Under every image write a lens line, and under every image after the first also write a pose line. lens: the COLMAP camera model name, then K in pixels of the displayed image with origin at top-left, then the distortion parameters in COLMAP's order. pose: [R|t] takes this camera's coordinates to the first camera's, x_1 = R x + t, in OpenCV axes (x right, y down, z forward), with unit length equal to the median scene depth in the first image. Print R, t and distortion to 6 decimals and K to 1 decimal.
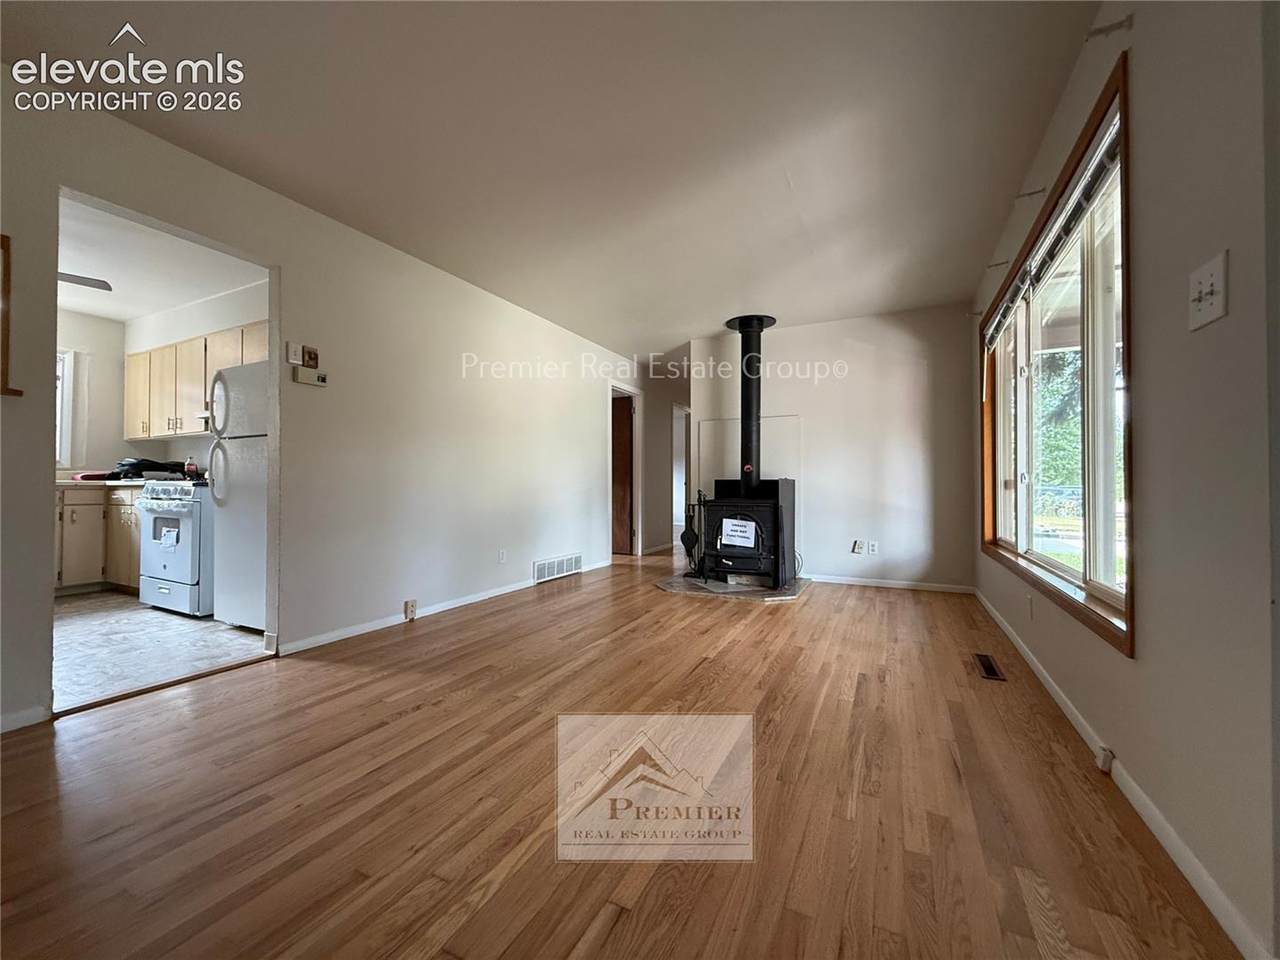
lens RADIAL K [[512.2, 0, 644.8], [0, 512.2, 478.3], [0, 0, 1]] dist [0.001850, -0.000097]
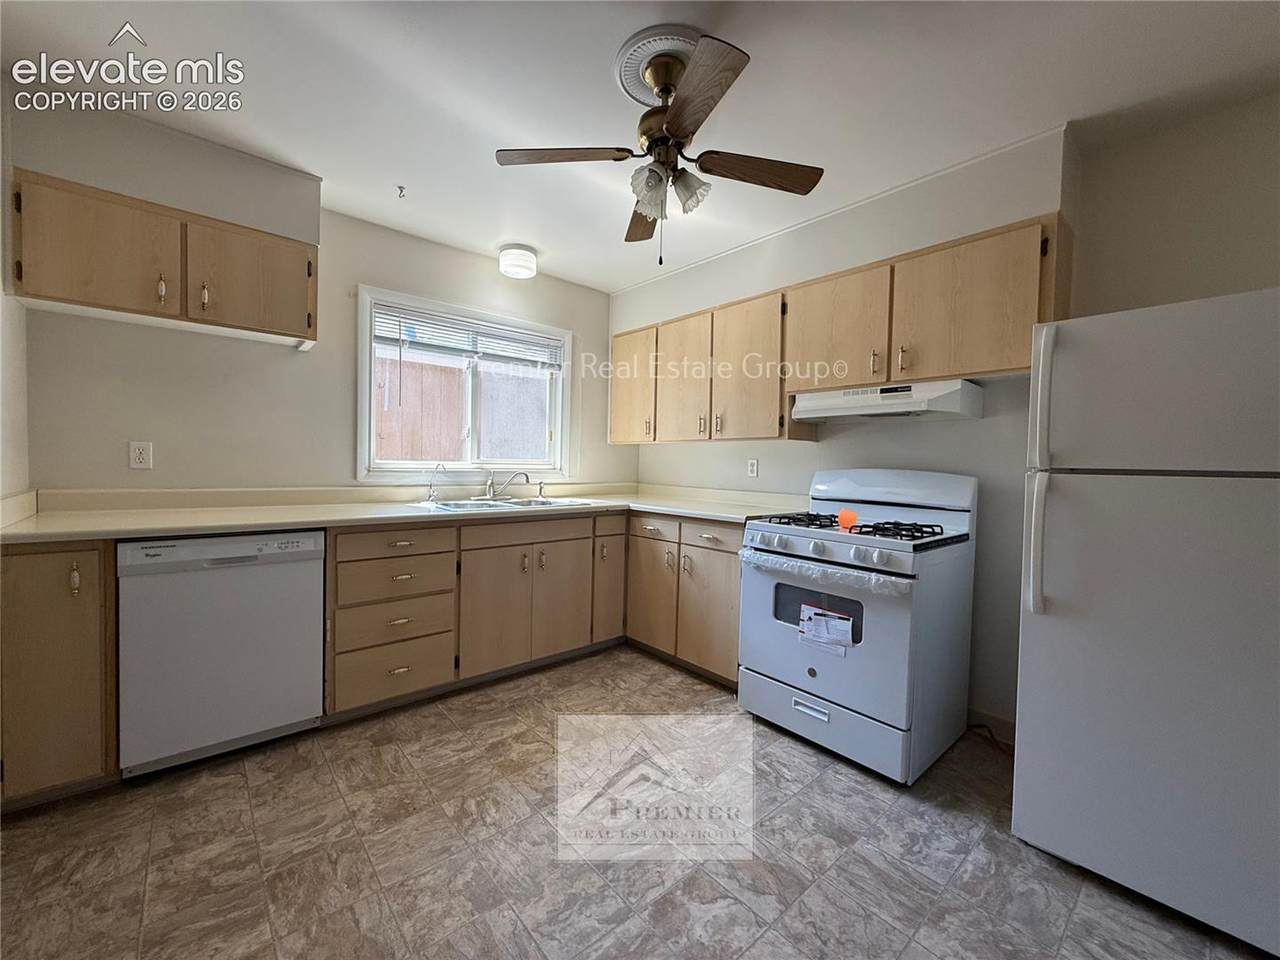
lens RADIAL K [[512.2, 0, 643.0], [0, 512.2, 478.7], [0, 0, 1]] dist [0.001850, -0.000097]
pose [[0.920928, 0.021492, -0.389140, -0.420843], [-0.004081, 0.998955, 0.045515, -0.036926], [0.389712, -0.040328, 0.920053, 0.184144]]
